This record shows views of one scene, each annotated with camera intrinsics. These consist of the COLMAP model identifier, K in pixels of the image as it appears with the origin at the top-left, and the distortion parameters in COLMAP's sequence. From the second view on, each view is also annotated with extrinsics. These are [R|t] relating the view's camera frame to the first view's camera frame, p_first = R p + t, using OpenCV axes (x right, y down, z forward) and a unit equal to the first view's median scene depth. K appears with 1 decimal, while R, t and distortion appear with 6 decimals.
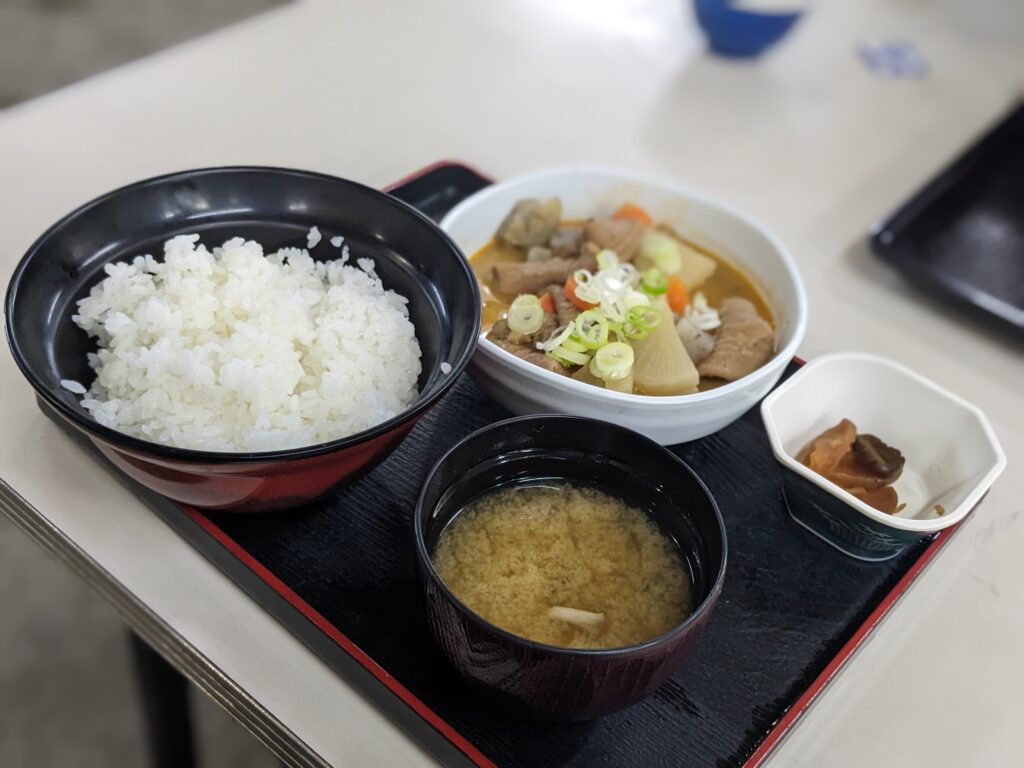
lens RADIAL K [[1210.1, 0, 512.0], [0, 1210.1, 384.0], [0, 0, 1]] dist [0.097009, -0.377403]
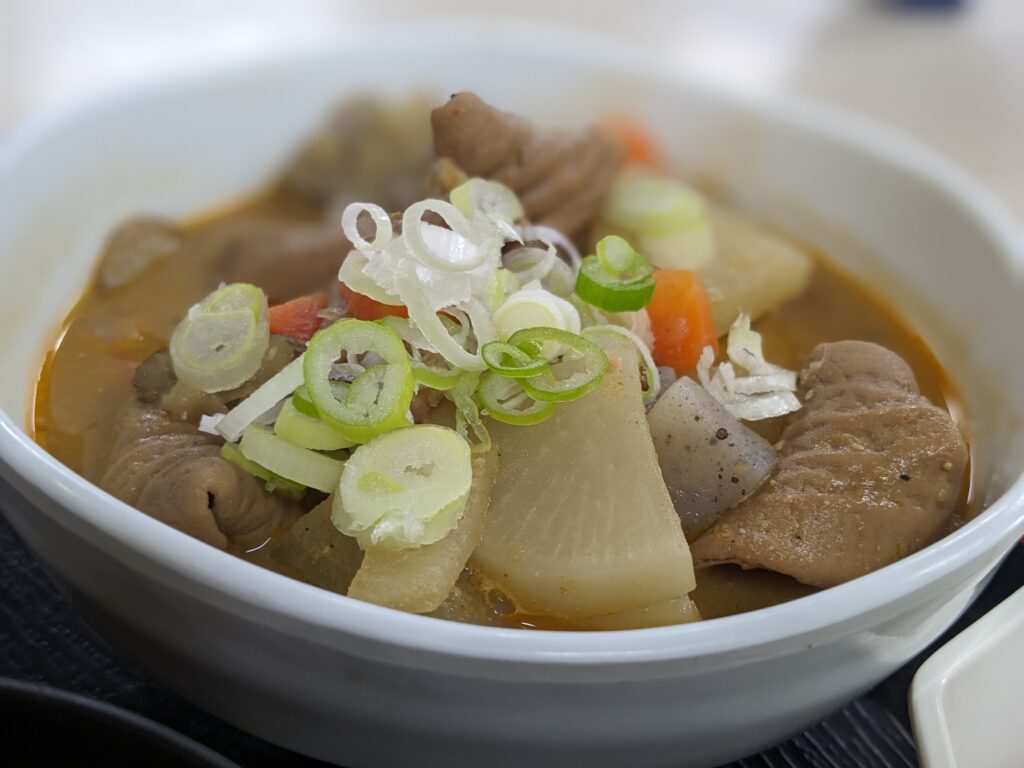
lens RADIAL K [[1210.1, 0, 512.0], [0, 1210.1, 384.0], [0, 0, 1]] dist [0.097009, -0.377403]
pose [[0.986113, 0.069624, -0.150778, 0.146798], [-0.088313, 0.988712, -0.121033, -0.009552], [0.140649, 0.132668, 0.981130, 0.679254]]
